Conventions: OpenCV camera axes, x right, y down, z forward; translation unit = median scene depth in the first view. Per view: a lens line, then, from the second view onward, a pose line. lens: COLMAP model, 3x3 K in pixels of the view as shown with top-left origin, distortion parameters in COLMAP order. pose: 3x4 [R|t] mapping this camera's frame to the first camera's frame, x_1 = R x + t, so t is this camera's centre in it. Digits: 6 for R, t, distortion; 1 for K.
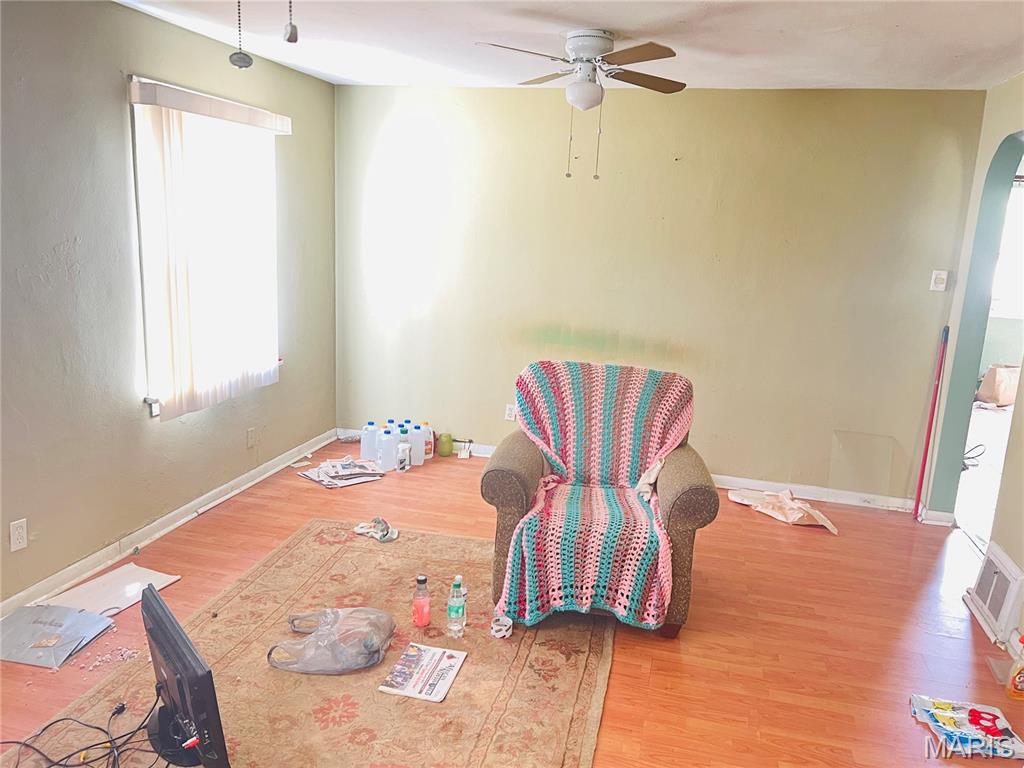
lens RADIAL K [[775.5, 0, 513.8], [0, 775.5, 383.7], [0, 0, 1]] dist [0.037994, -0.040546]
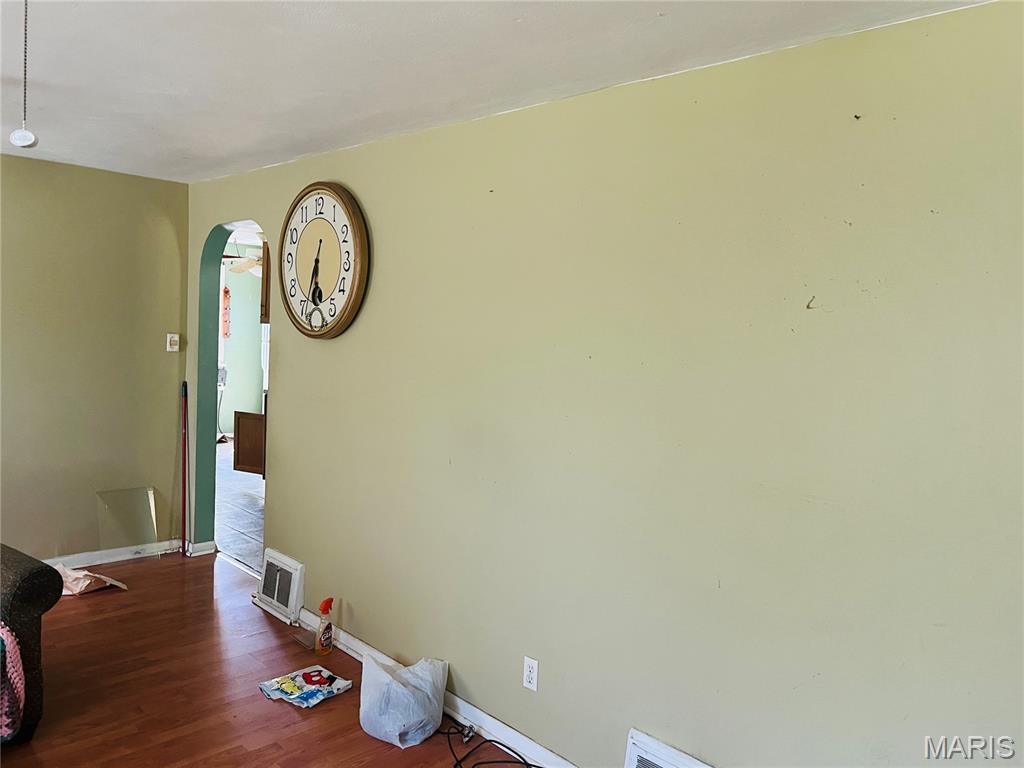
lens RADIAL K [[775.5, 0, 504.5], [0, 775.5, 383.2], [0, 0, 1]] dist [0.037994, -0.040546]
pose [[0.538012, -0.095137, 0.837551, -0.164443], [0.158982, 0.987231, 0.010015, -0.008094], [-0.827809, 0.127768, 0.546267, -0.018012]]
